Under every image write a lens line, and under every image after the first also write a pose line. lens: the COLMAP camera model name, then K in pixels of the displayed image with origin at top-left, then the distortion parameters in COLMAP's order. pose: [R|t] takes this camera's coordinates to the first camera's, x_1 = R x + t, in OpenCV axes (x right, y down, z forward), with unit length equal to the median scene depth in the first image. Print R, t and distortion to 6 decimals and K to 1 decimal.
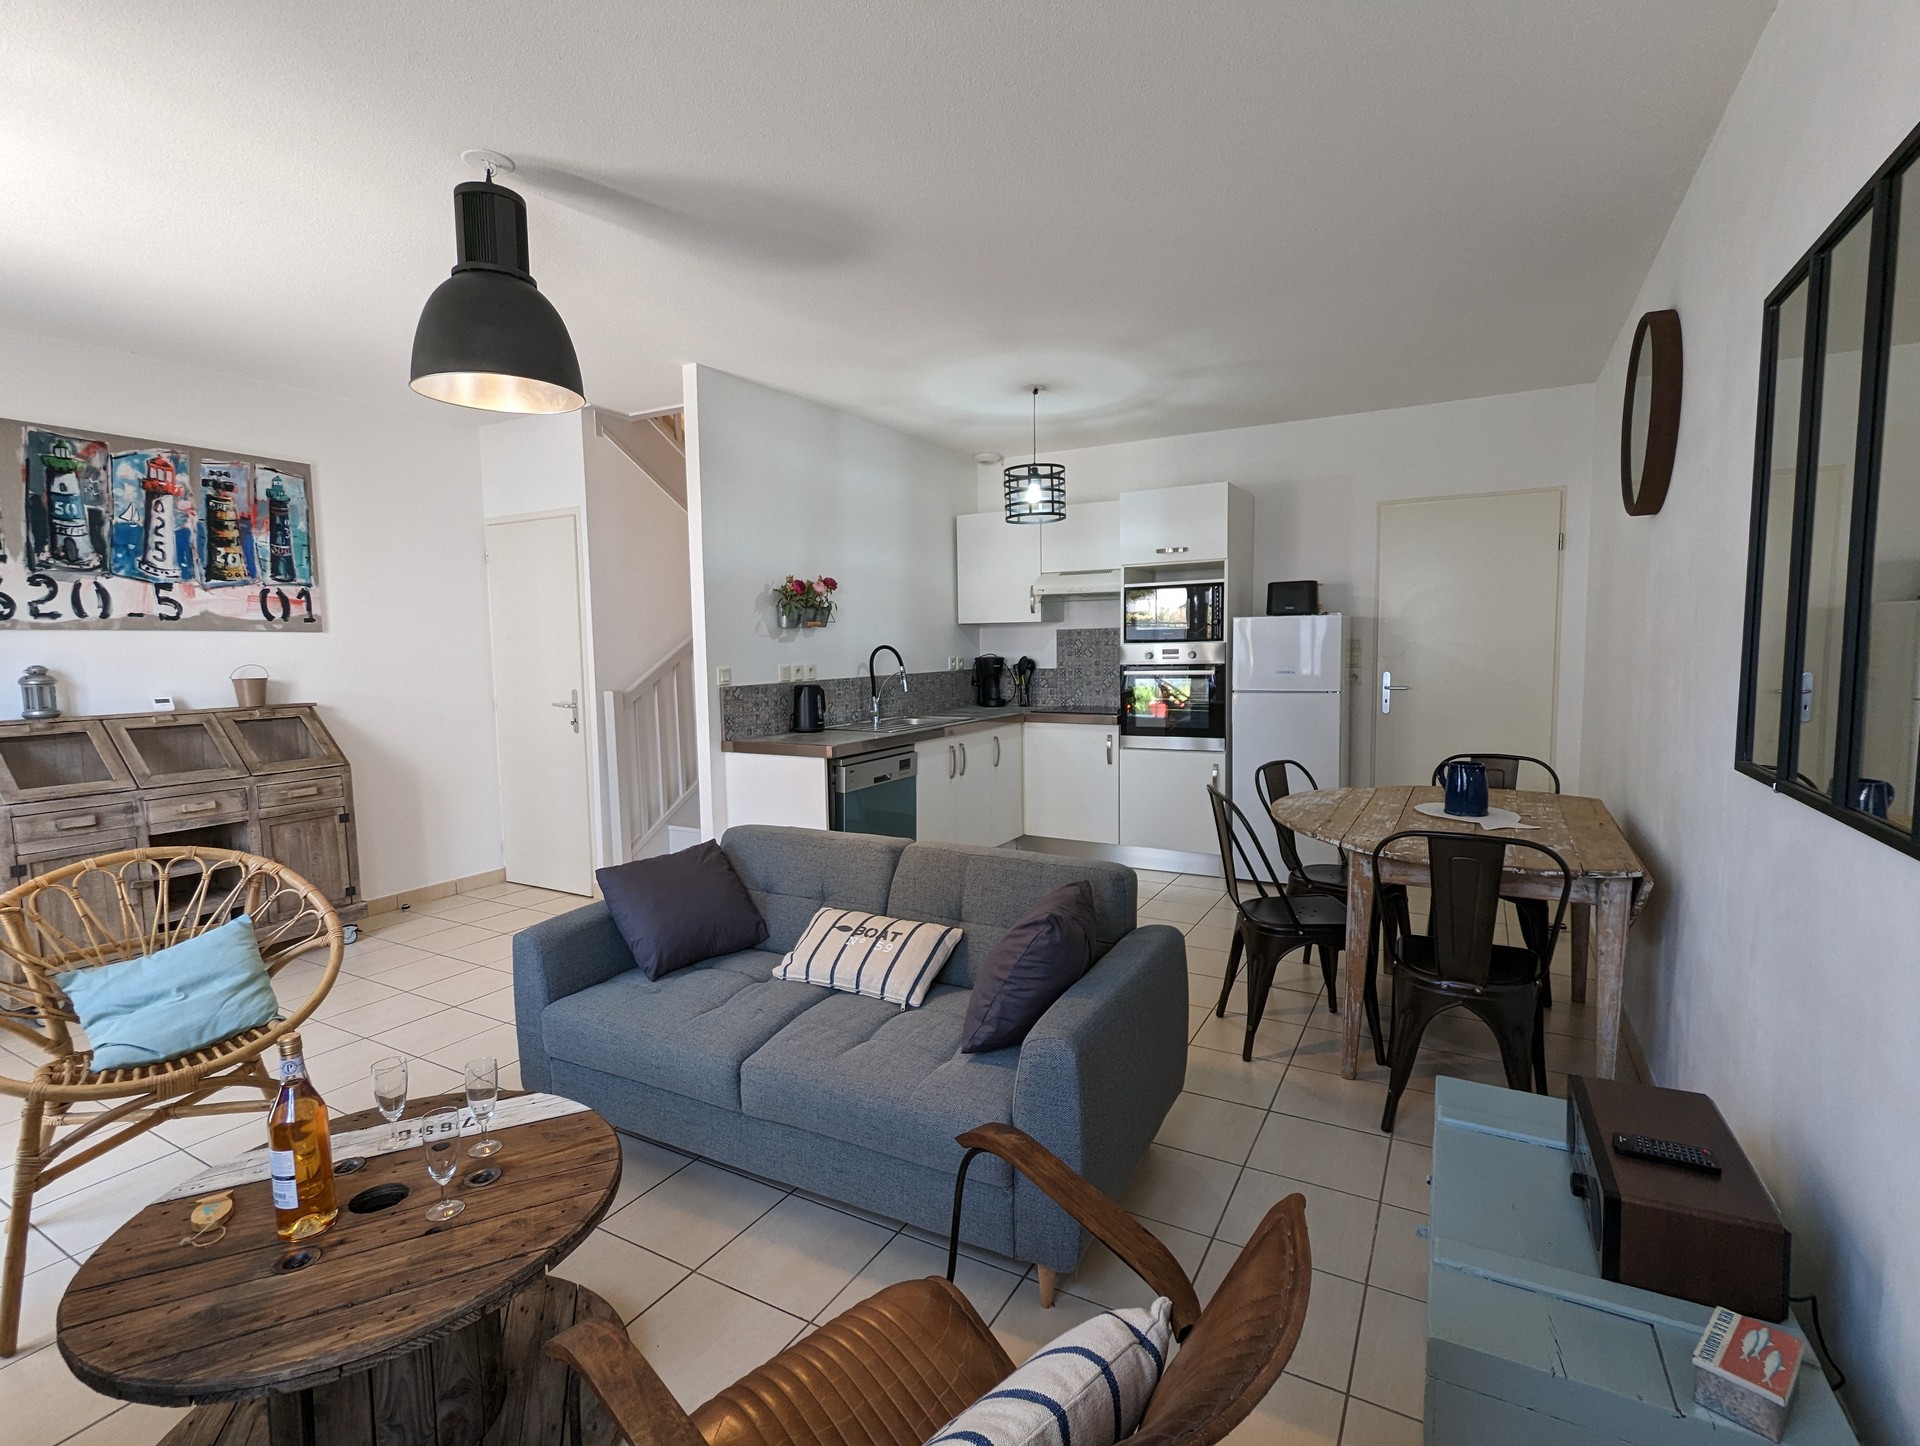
lens RADIAL K [[905.9, 0, 961.9], [0, 905.9, 718.9], [0, 0, 1]] dist [-0.006019, -0.001047]
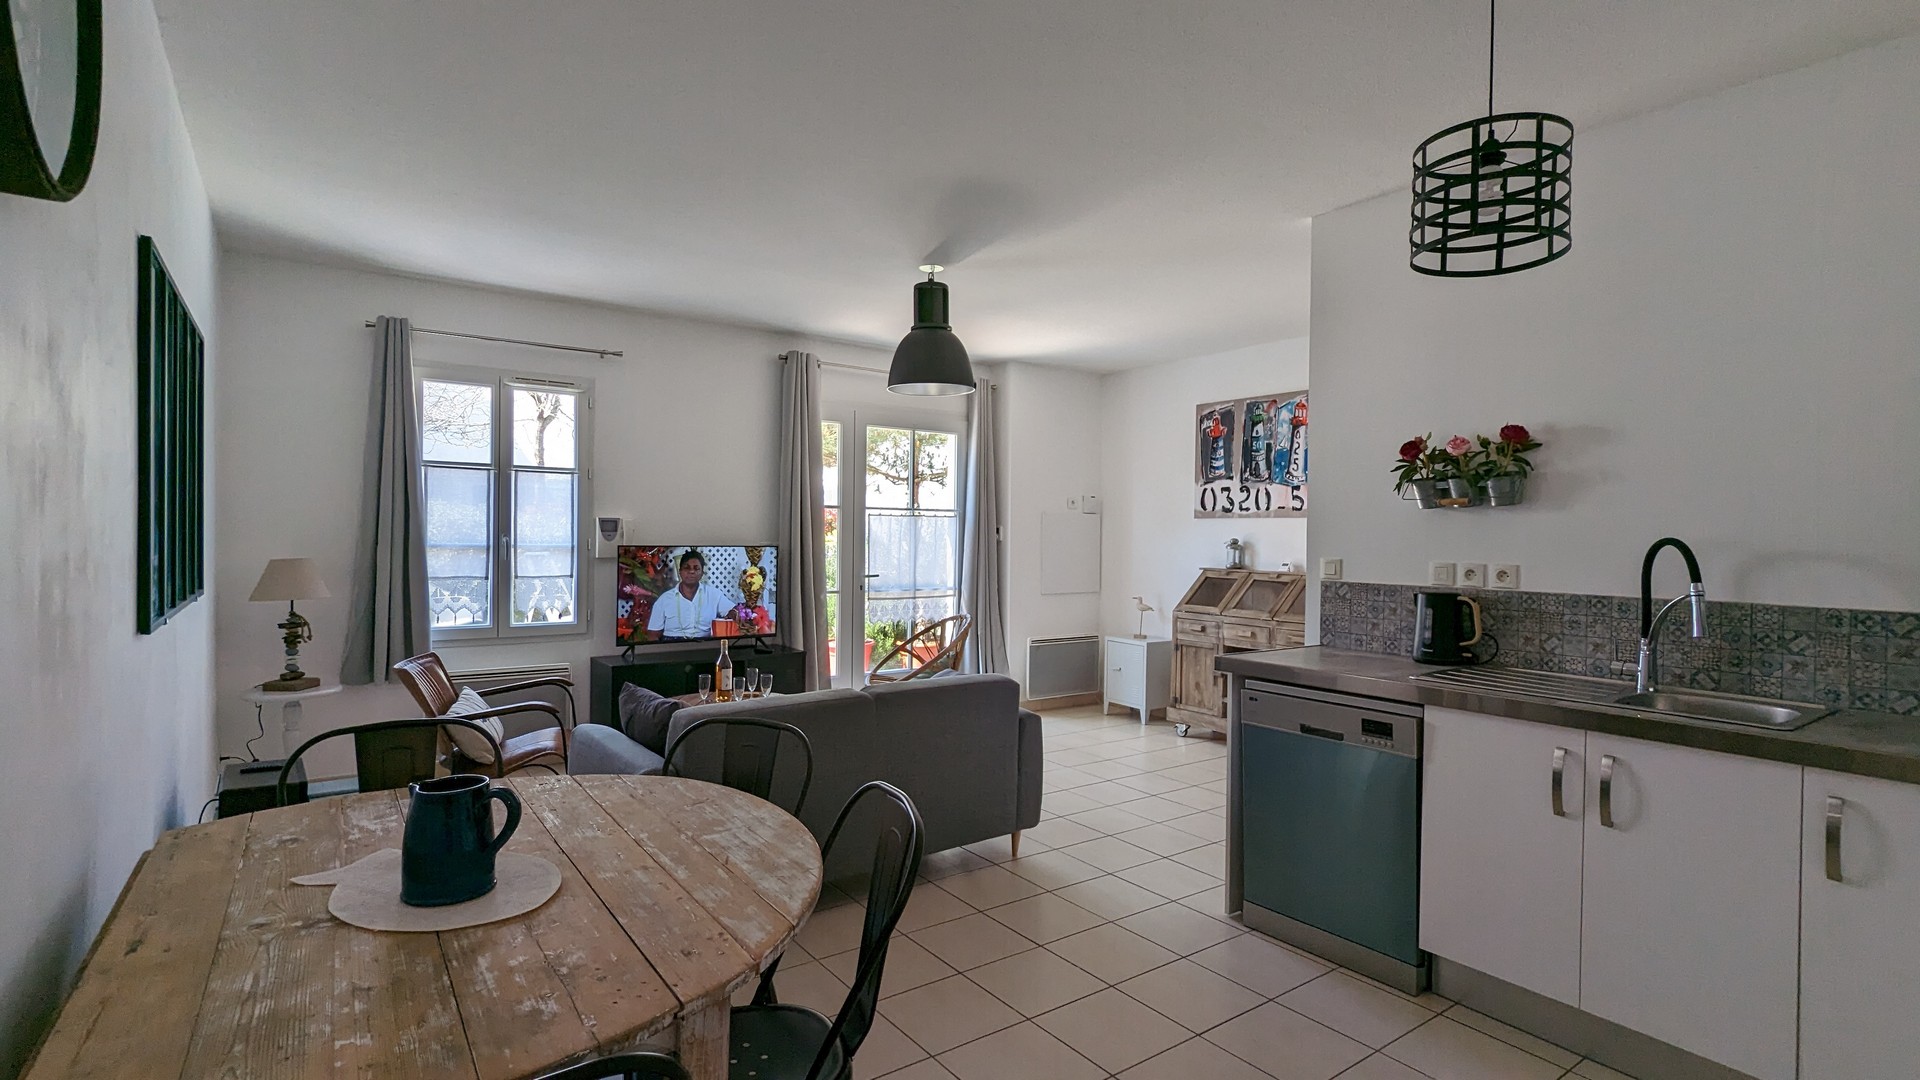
lens RADIAL K [[908.5, 0, 964.2], [0, 908.5, 542.0], [0, 0, 1]] dist [-0.010059, -0.000852]
pose [[-0.428535, 0.018004, -0.903346, 0.733786], [-0.083243, 0.994762, 0.059315, -0.107079], [0.899682, 0.100616, -0.424792, 1.212582]]
